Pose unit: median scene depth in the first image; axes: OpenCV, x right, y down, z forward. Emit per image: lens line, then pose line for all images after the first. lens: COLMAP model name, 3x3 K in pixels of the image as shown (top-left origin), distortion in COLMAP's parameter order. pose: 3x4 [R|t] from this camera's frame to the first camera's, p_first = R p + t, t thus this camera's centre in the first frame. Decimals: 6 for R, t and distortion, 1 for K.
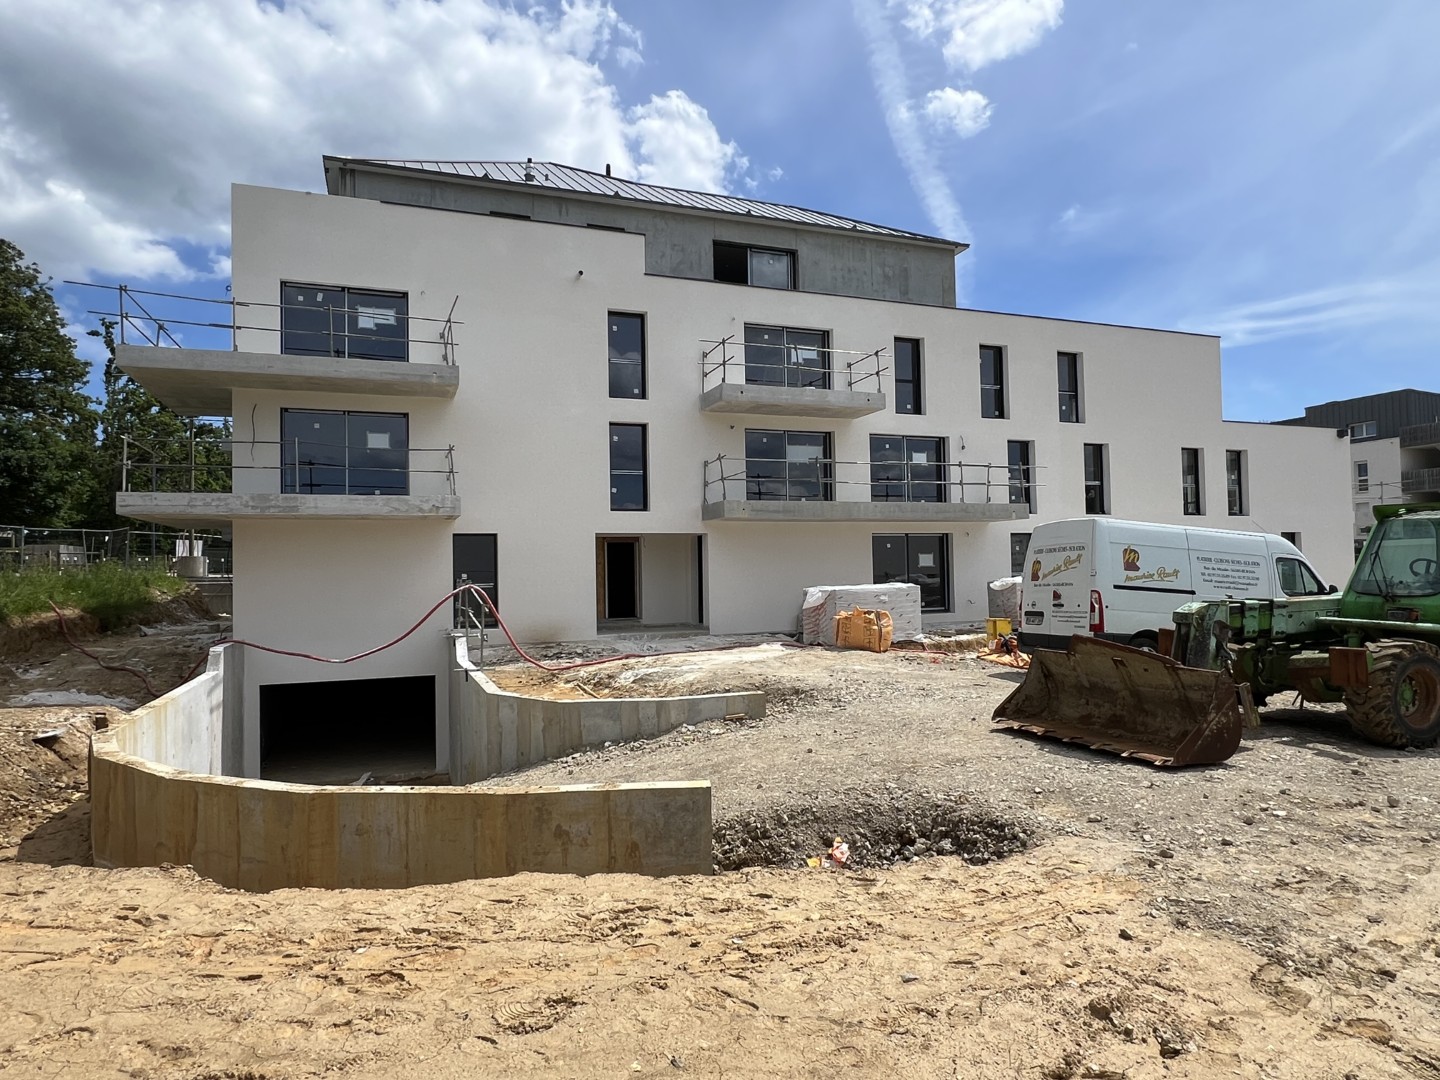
lens RADIAL K [[906.2, 0, 721.8], [0, 906.2, 542.4], [0, 0, 1]] dist [-0.001761, -0.000262]
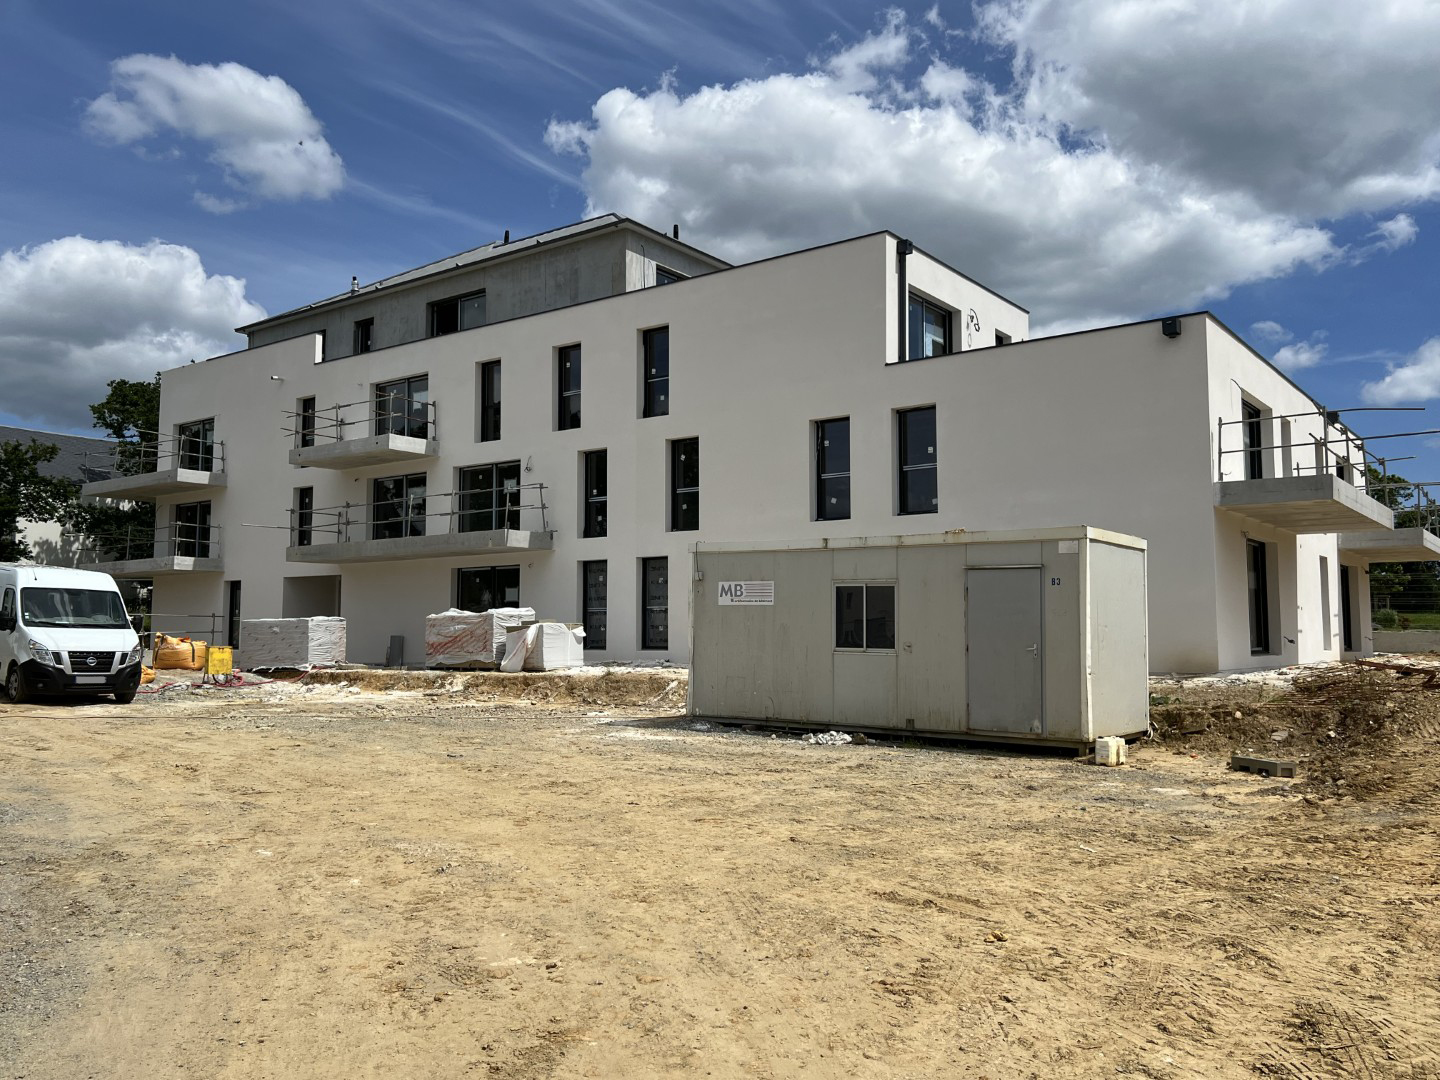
lens RADIAL K [[1155.9, 0, 721.3], [0, 1155.9, 535.5], [0, 0, 1]] dist [0.011963, 0.001614]
pose [[0.546904, -0.036300, -0.836408, 1.336540], [0.043416, 0.998945, -0.014965, -0.009552], [0.836069, -0.028129, 0.547903, 0.504521]]
